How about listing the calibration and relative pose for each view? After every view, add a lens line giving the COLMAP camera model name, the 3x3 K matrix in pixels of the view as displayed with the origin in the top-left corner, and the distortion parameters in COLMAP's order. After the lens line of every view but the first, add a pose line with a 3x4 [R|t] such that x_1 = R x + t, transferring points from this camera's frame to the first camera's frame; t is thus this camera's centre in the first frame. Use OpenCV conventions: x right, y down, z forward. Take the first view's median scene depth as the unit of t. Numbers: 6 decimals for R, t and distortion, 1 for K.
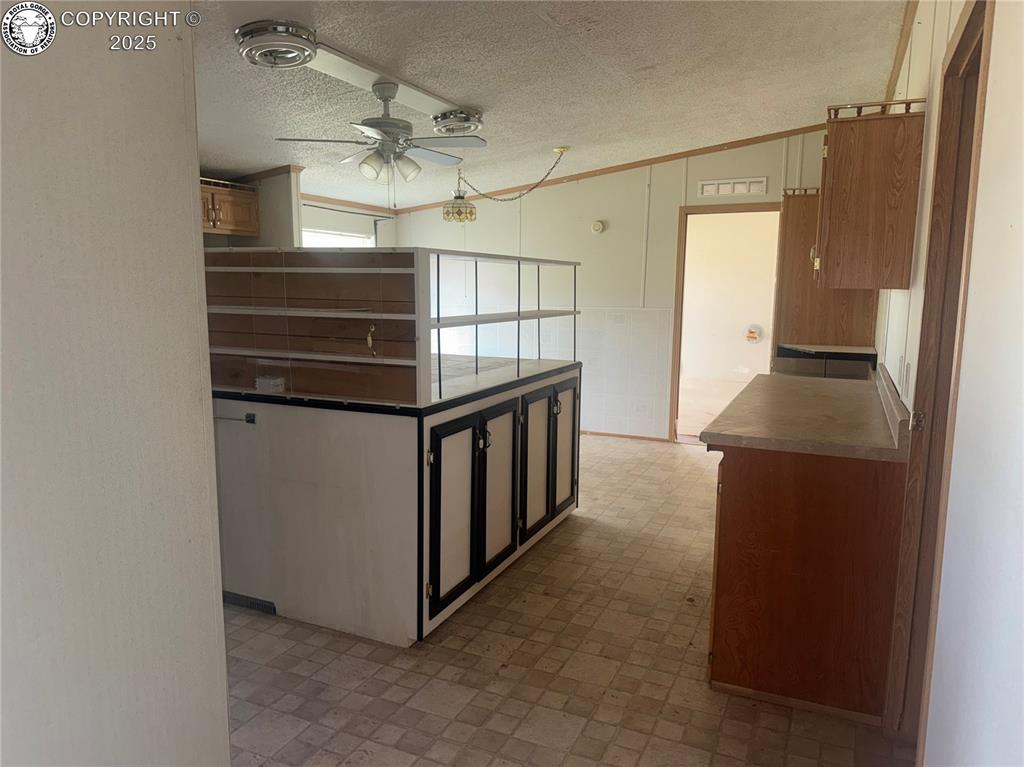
lens RADIAL K [[707.9, 0, 515.4], [0, 707.9, 389.1], [0, 0, 1]] dist [0.165926, -0.324980]
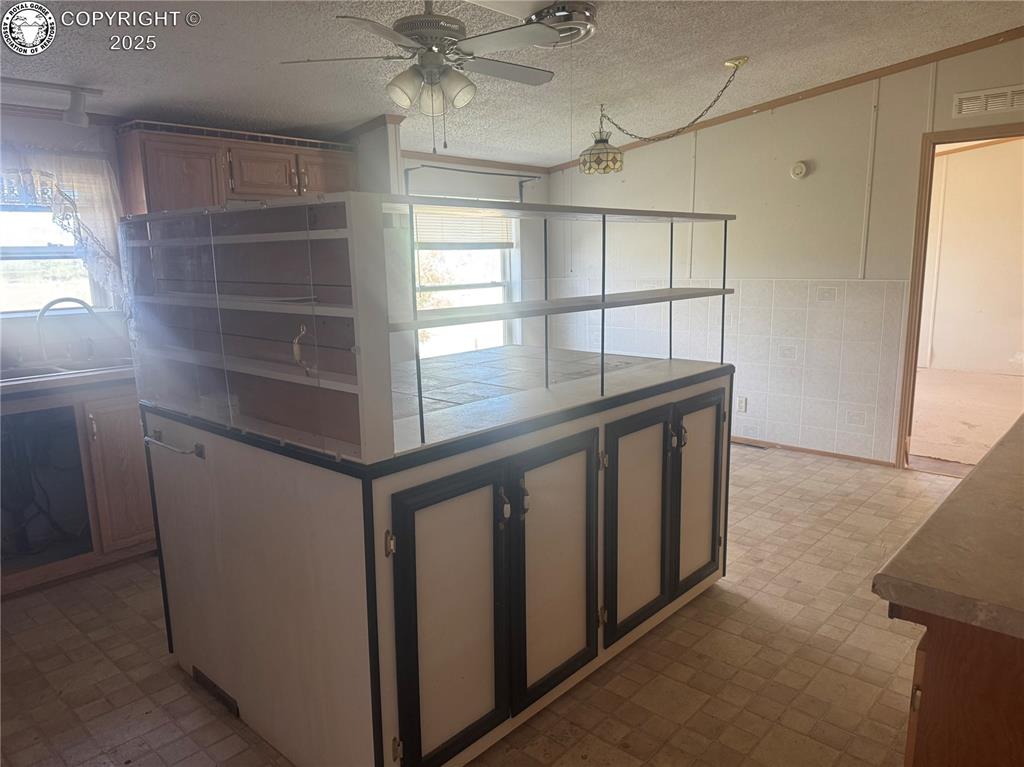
lens RADIAL K [[720.4, 0, 508.5], [0, 720.4, 384.4], [0, 0, 1]] dist [0.030471, -0.035842]
pose [[0.950502, 0.031532, -0.309115, 0.103403], [-0.021348, 0.999114, 0.036274, -0.040673], [0.309985, -0.027880, 0.950333, 0.290469]]
